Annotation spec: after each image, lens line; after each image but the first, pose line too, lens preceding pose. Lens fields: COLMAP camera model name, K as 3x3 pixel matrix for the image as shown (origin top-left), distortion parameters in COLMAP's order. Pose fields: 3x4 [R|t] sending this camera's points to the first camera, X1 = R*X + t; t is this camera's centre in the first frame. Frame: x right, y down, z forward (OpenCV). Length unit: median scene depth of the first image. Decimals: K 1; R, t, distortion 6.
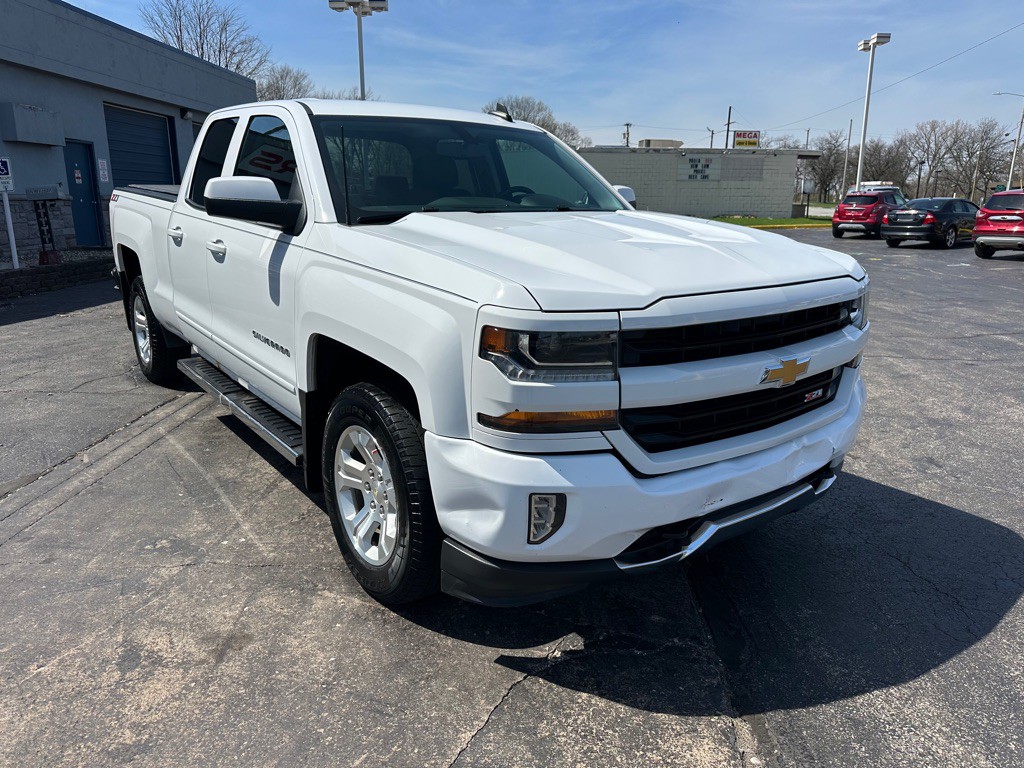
lens RADIAL K [[725.9, 0, 515.8], [0, 725.9, 376.6], [0, 0, 1]] dist [0.039242, -0.044511]
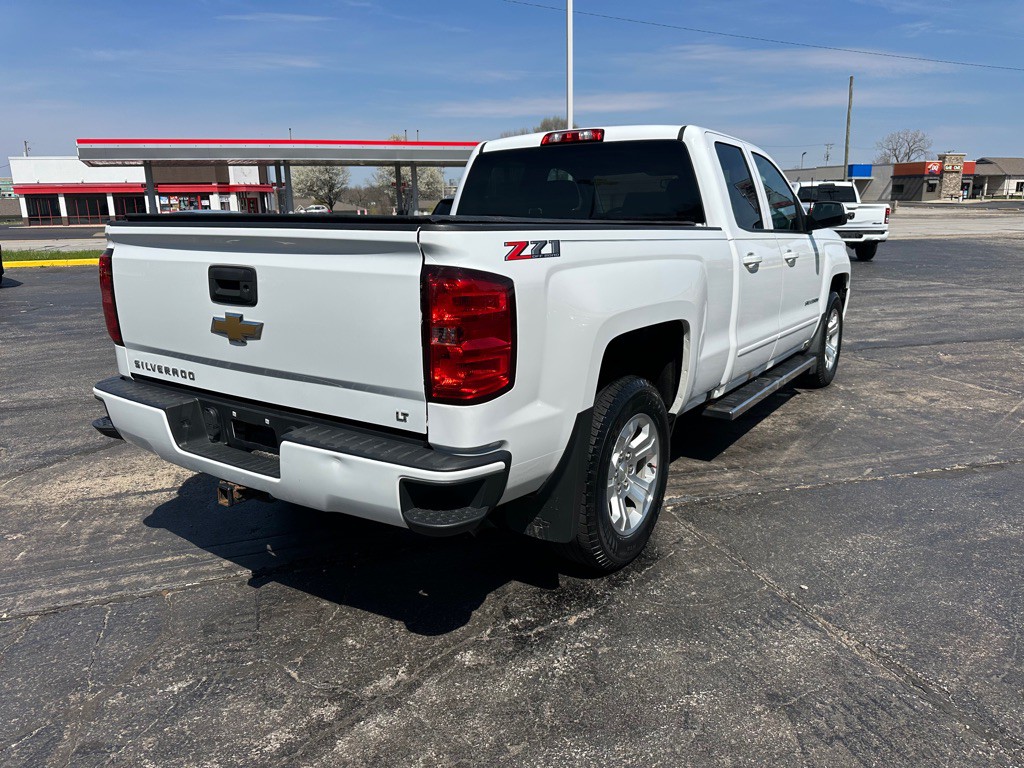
lens RADIAL K [[725.9, 0, 509.9], [0, 725.9, 382.9], [0, 0, 1]] dist [0.039242, -0.044511]
pose [[-0.314037, -0.233643, 0.920213, -0.518770], [0.240945, 0.917901, 0.315283, -0.173137], [-0.918328, 0.320731, -0.231959, 0.638377]]
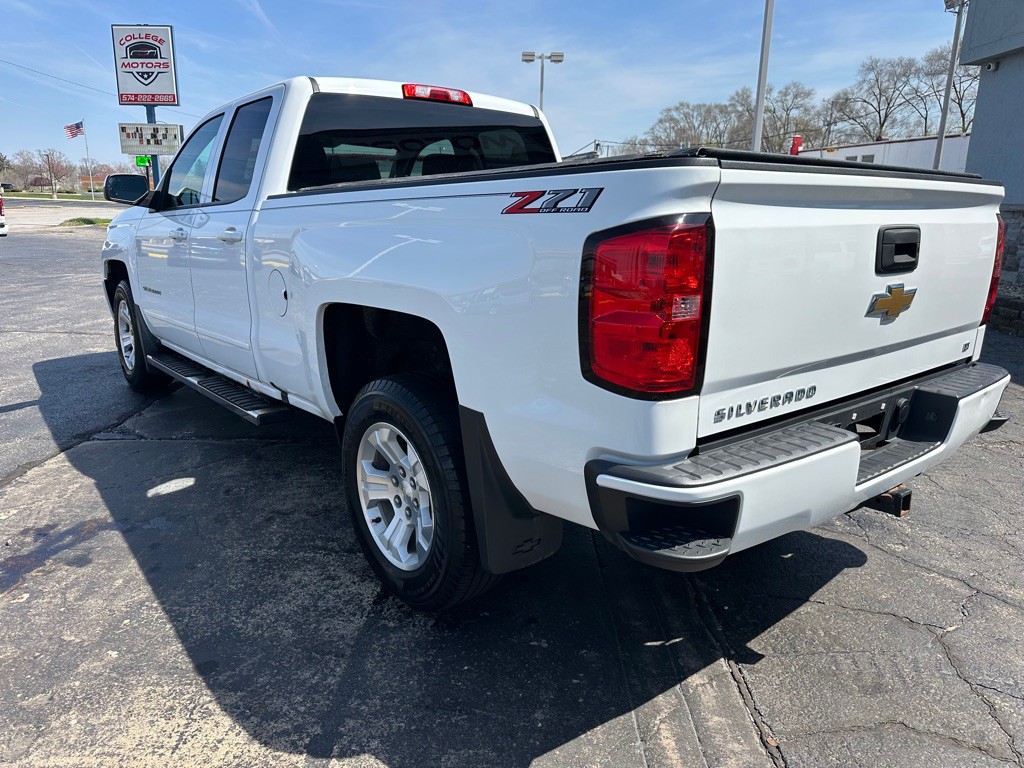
lens RADIAL K [[725.9, 0, 513.2], [0, 725.9, 385.3], [0, 0, 1]] dist [0.039242, -0.044511]
pose [[-0.999232, -0.019745, -0.033855, -0.148069], [-0.033361, 0.881844, 0.470359, -0.206043], [0.020568, 0.471127, -0.881825, 0.846909]]
